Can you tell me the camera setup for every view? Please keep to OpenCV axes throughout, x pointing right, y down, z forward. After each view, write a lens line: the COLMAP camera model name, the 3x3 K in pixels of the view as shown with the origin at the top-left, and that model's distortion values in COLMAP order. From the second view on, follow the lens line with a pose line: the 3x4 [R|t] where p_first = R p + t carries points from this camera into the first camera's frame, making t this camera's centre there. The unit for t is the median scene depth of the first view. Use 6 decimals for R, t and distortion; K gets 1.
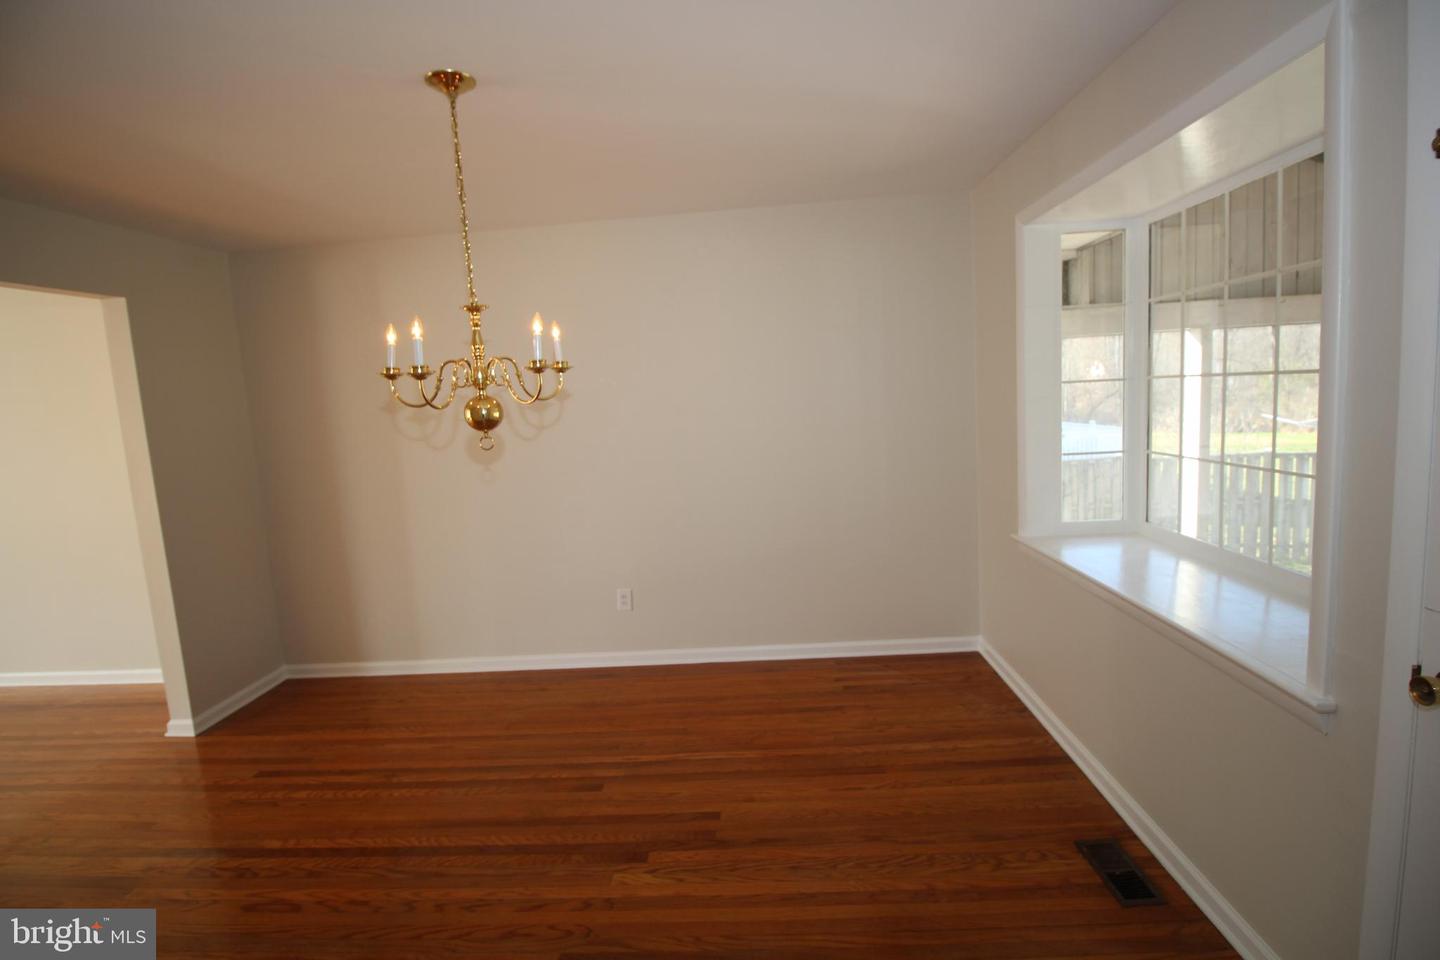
lens RADIAL K [[663.5, 0, 715.6], [0, 663.5, 470.8], [0, 0, 1]] dist [0.002601, -0.014943]
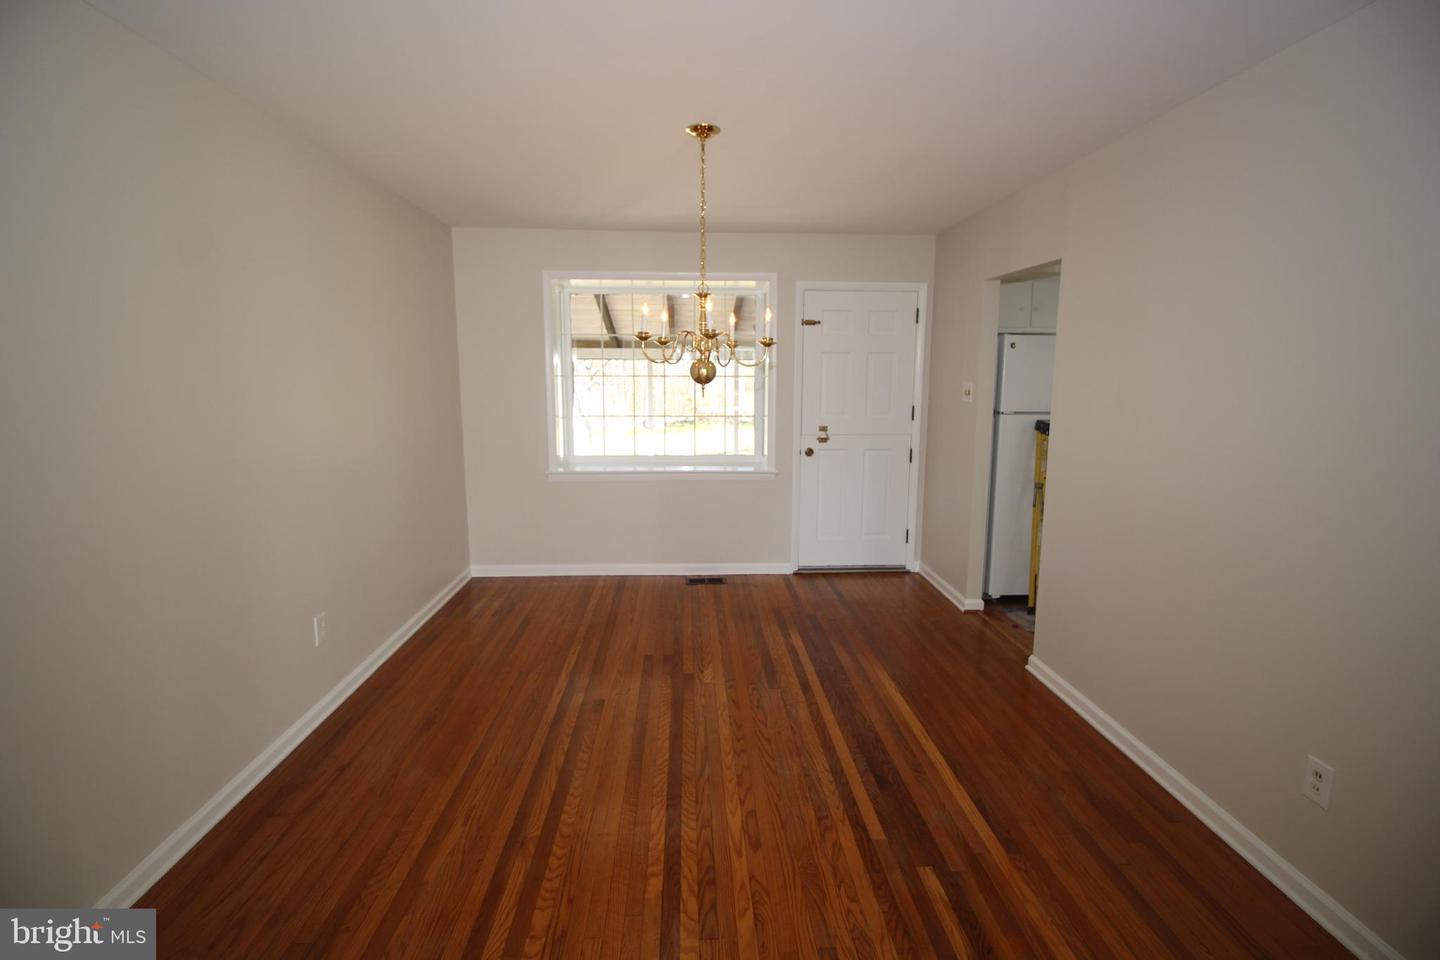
lens RADIAL K [[663.5, 0, 715.6], [0, 663.5, 470.8], [0, 0, 1]] dist [0.002601, -0.014943]
pose [[-0.096151, -0.081542, 0.992021, -1.408412], [0.116377, 0.988882, 0.092564, -0.004481], [-0.988540, 0.124348, -0.085592, 0.908834]]
